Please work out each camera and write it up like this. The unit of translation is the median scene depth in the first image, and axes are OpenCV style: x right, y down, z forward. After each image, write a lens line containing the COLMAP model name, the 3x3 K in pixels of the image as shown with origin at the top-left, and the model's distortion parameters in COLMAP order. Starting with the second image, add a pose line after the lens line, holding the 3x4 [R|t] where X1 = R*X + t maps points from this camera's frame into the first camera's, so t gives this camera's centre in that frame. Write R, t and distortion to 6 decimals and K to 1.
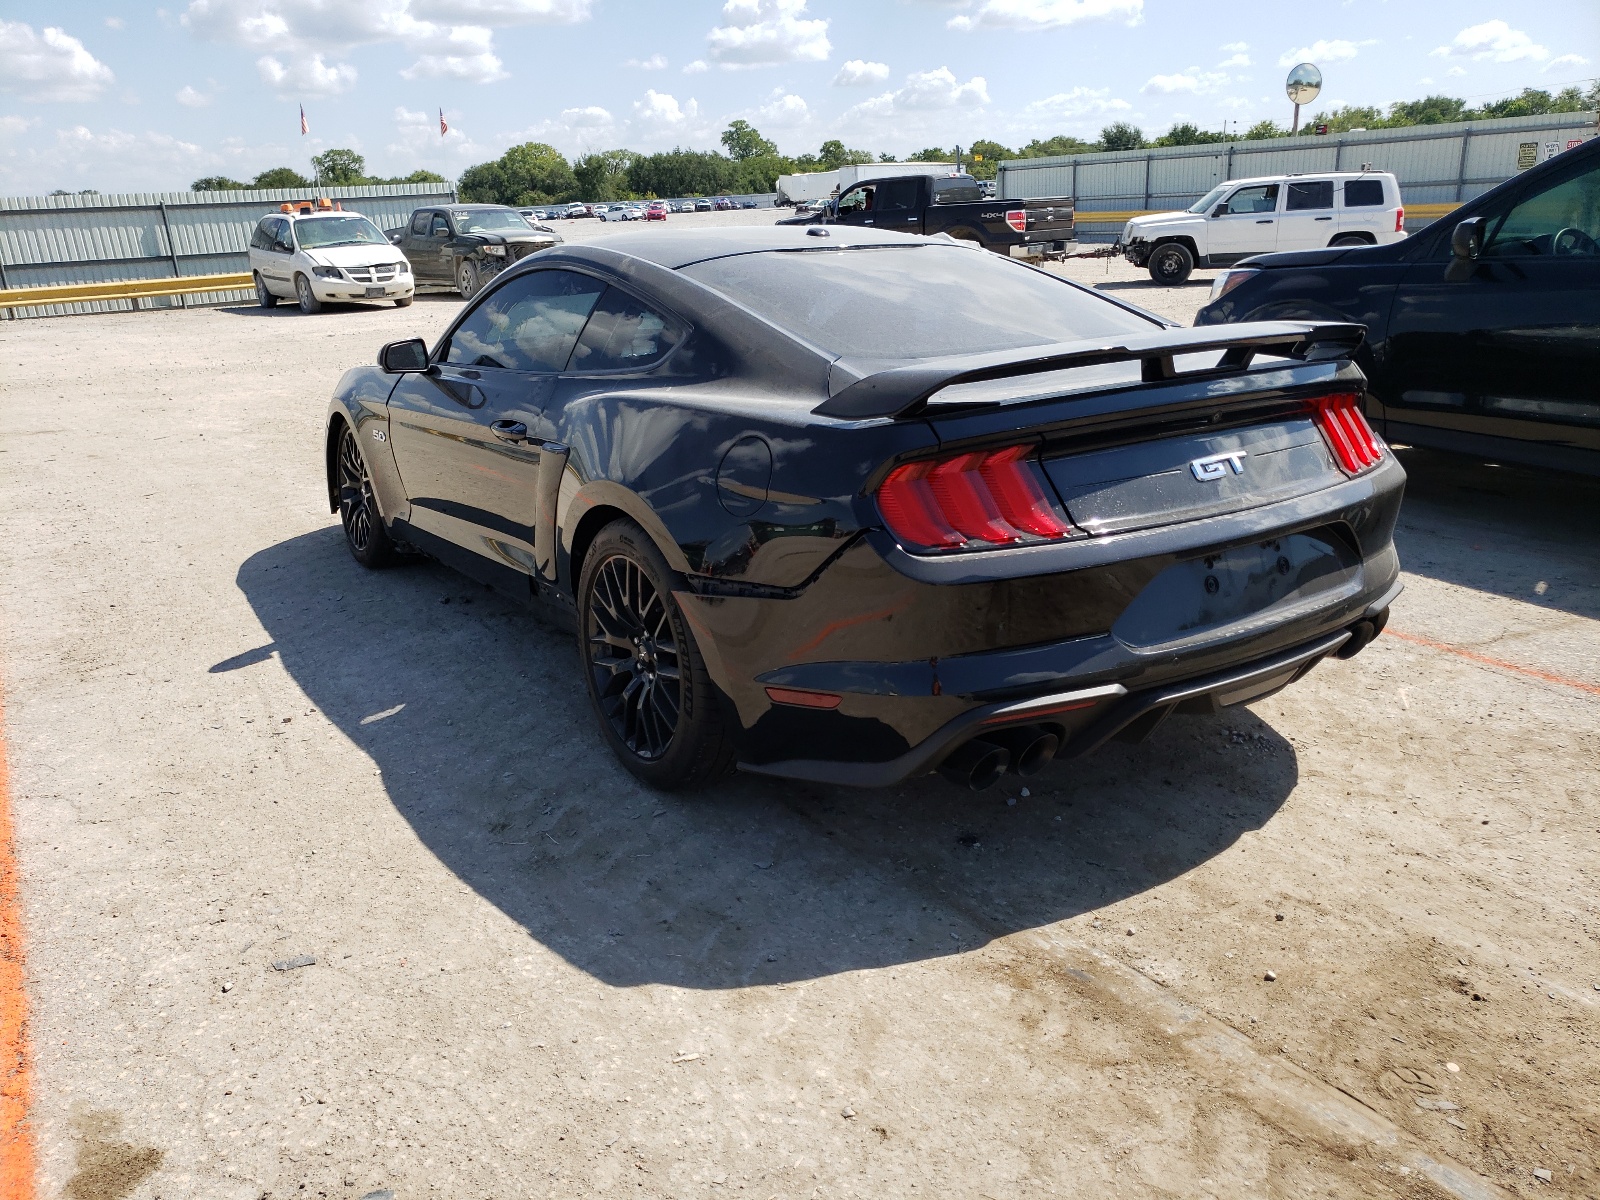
lens RADIAL K [[1219.4, 0, 802.1], [0, 1219.4, 601.9], [0, 0, 1]] dist [0.030831, -0.001017]
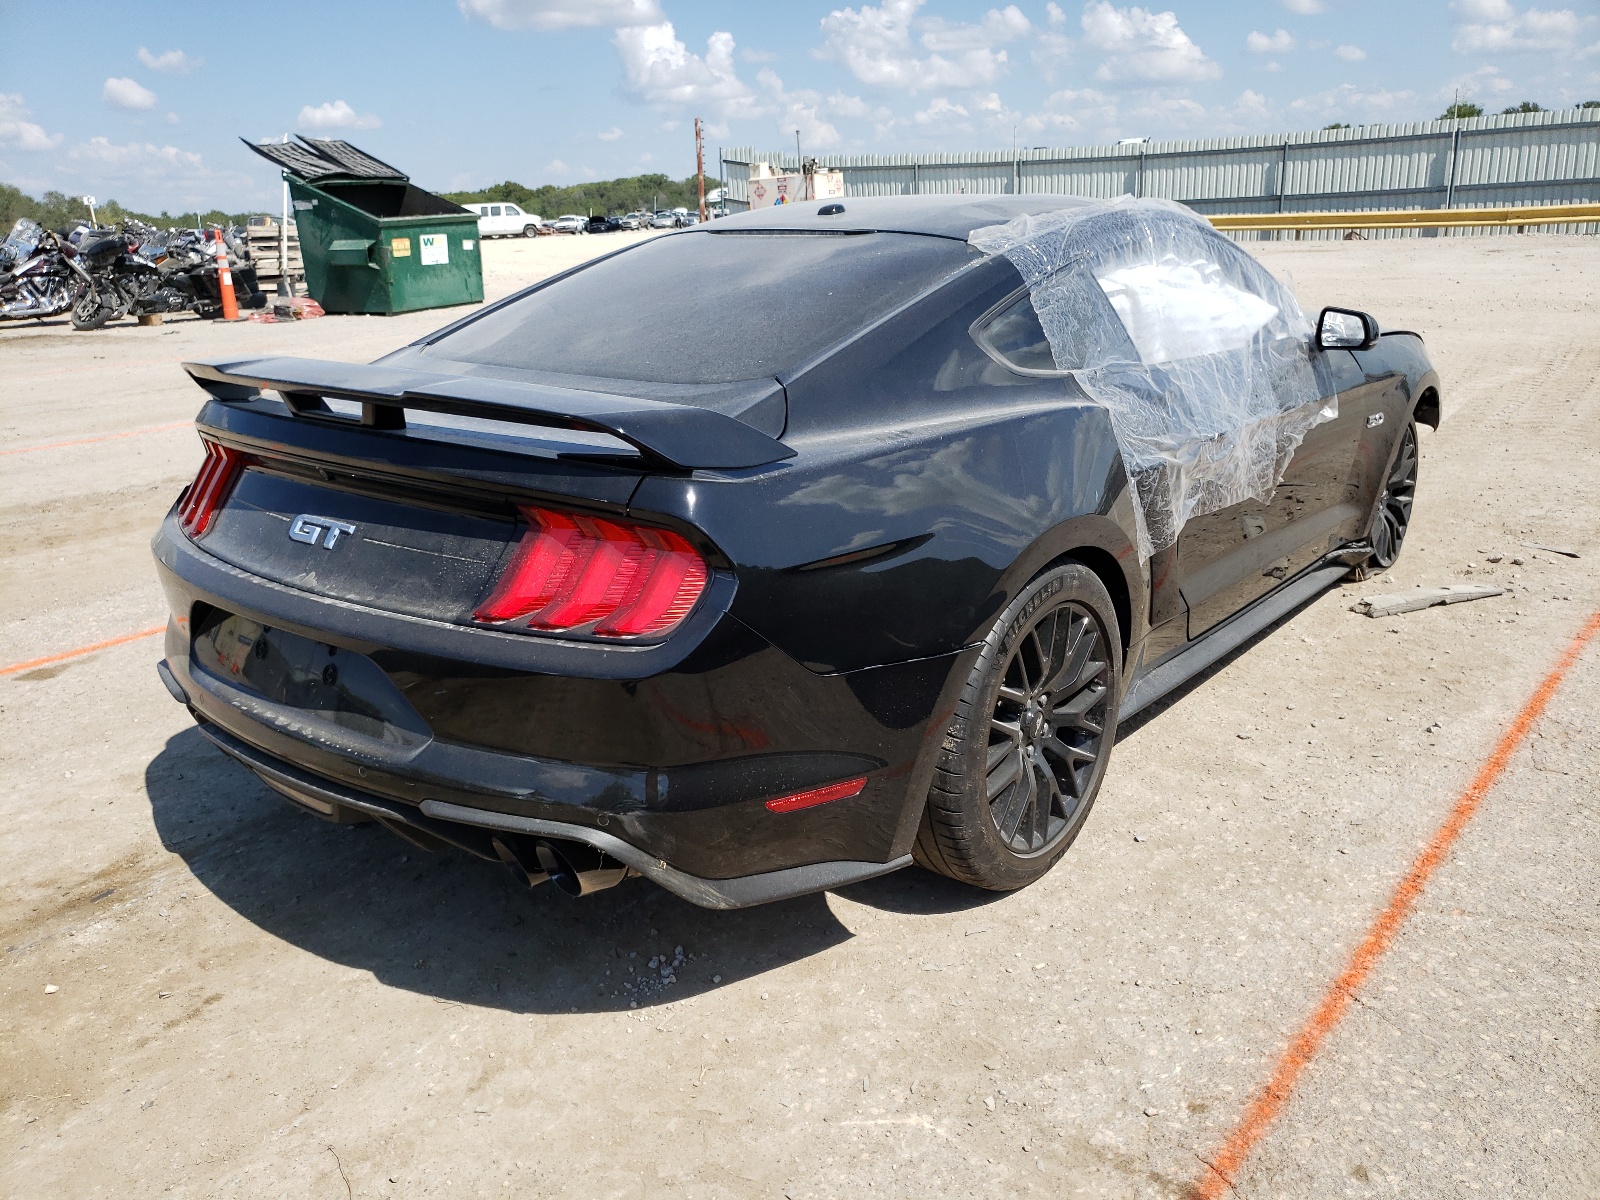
lens RADIAL K [[1219.4, 0, 798.4], [0, 1219.4, 598.3], [0, 0, 1]] dist [0.030831, -0.001017]
pose [[0.324470, 0.323859, -0.888726, 1.197688], [-0.266614, 0.932778, 0.242572, -0.356495], [0.907544, 0.158240, 0.389004, 0.957406]]
